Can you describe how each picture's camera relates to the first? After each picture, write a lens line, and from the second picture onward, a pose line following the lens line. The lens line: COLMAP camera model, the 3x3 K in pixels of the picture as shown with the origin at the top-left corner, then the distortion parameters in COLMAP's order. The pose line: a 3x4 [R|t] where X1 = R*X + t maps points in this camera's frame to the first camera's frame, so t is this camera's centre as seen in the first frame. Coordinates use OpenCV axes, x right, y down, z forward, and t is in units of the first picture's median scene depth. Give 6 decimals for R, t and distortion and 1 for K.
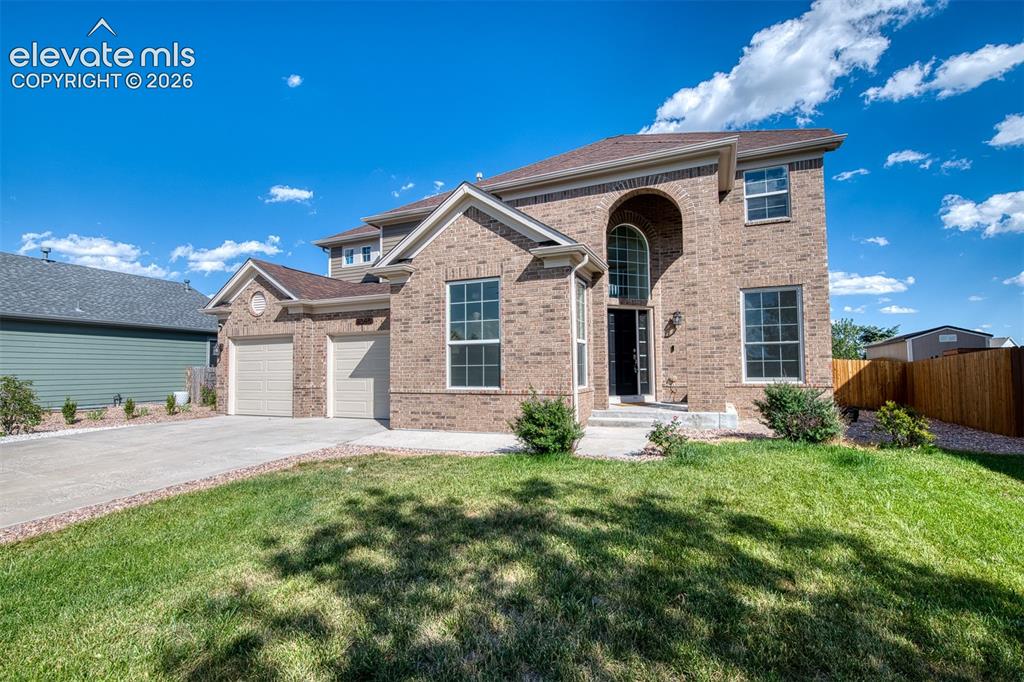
lens RADIAL K [[455.7, 0, 522.3], [0, 455.7, 351.9], [0, 0, 1]] dist [-0.000537, -0.010067]
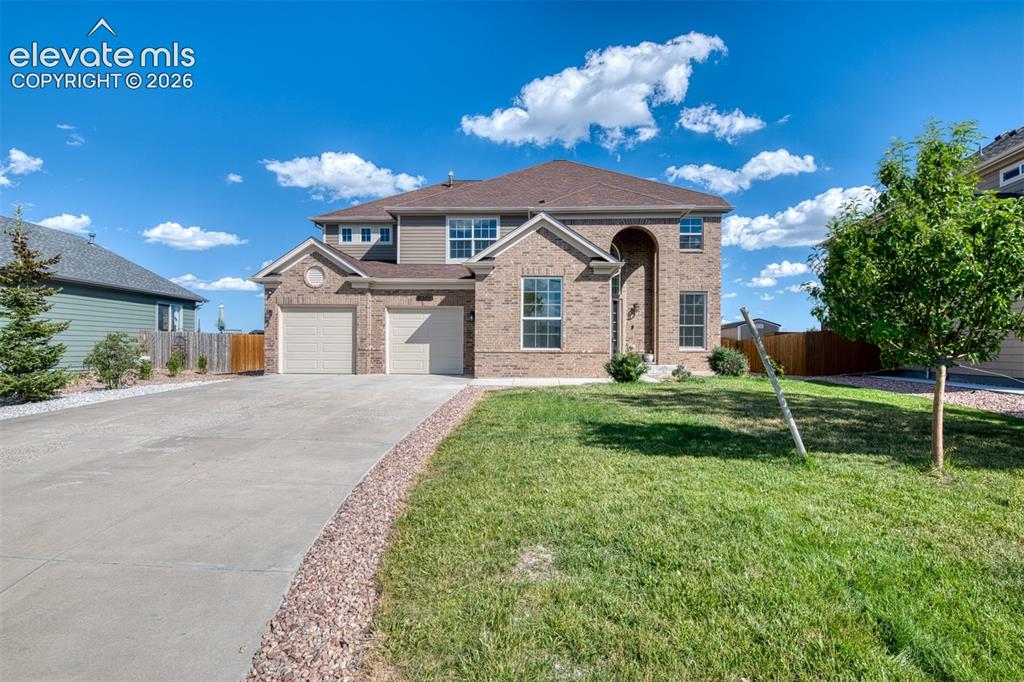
lens RADIAL K [[455.7, 0, 522.3], [0, 455.7, 351.9], [0, 0, 1]] dist [-0.000537, -0.010067]
pose [[0.933968, 0.012359, 0.357143, -0.642844], [-0.030260, 0.998548, 0.044577, 0.021388], [-0.356073, -0.052441, 0.932985, -0.354184]]
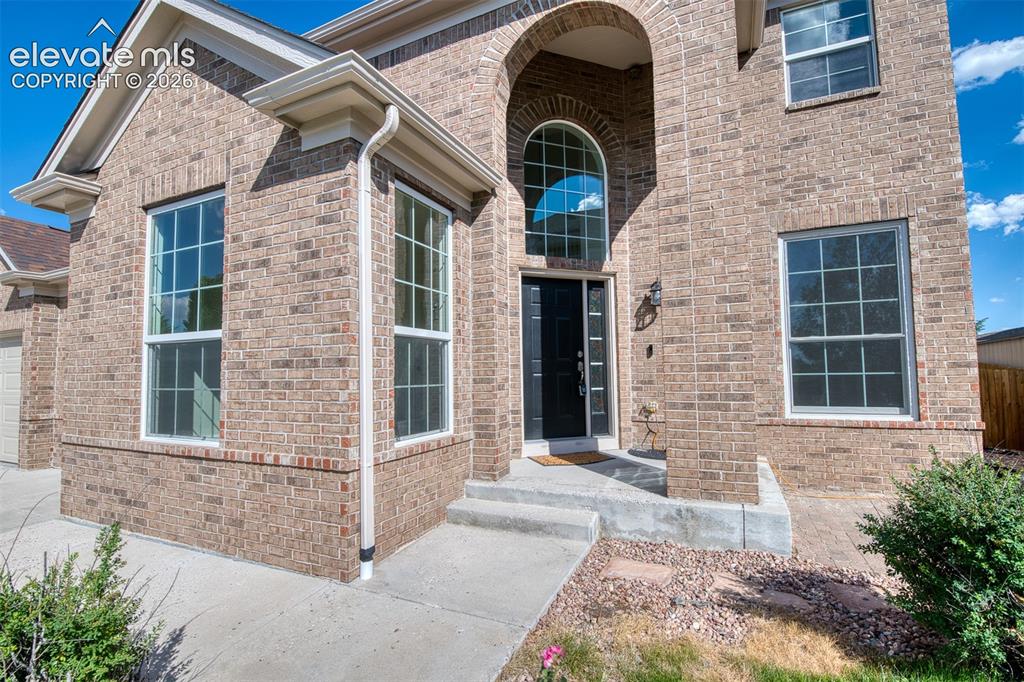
lens RADIAL K [[455.7, 0, 522.3], [0, 455.7, 351.9], [0, 0, 1]] dist [-0.000537, -0.010067]
pose [[0.999692, -0.004867, -0.024353, 0.215666], [0.004609, 0.999933, -0.010620, -0.000637], [0.024403, 0.010504, 0.999647, 0.514797]]
